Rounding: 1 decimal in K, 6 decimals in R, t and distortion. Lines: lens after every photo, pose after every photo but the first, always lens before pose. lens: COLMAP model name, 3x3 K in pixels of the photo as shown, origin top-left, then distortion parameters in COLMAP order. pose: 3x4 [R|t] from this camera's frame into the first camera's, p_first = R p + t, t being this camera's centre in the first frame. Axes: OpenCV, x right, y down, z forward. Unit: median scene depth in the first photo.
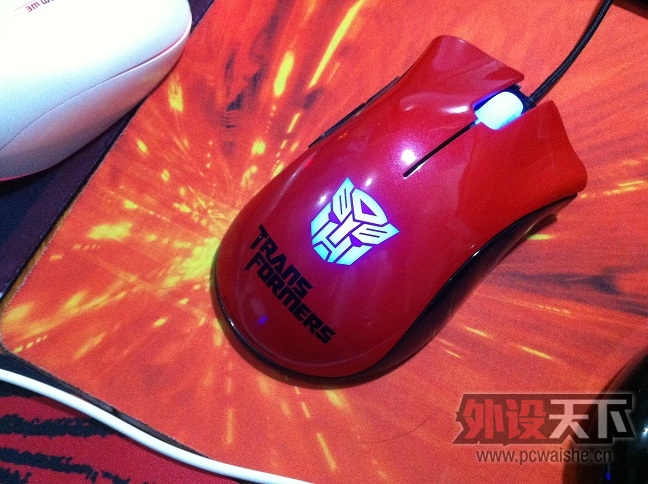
lens RADIAL K [[677.1, 0, 344.6], [0, 677.1, 249.5], [0, 0, 1]] dist [-0.045432, 0.000000]
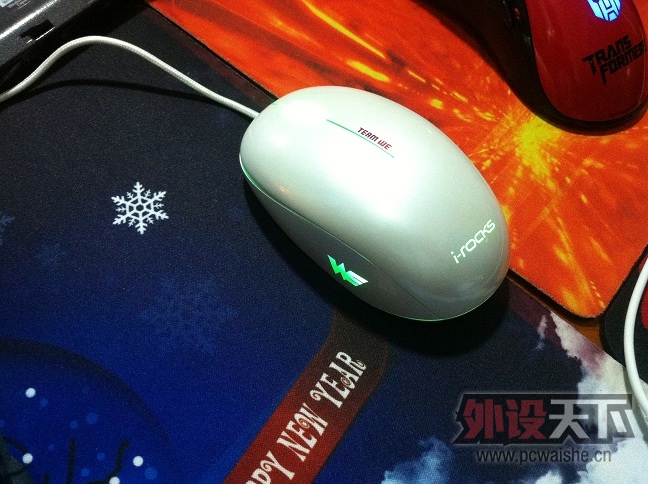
lens RADIAL K [[677.1, 0, 319.1], [0, 677.1, 245.2], [0, 0, 1]] dist [-0.045432, 0.000000]
pose [[0.257048, -0.879455, 0.400606, -0.949227], [0.887761, 0.378680, 0.261691, -0.599037], [-0.381847, 0.288376, 0.878085, 0.137092]]
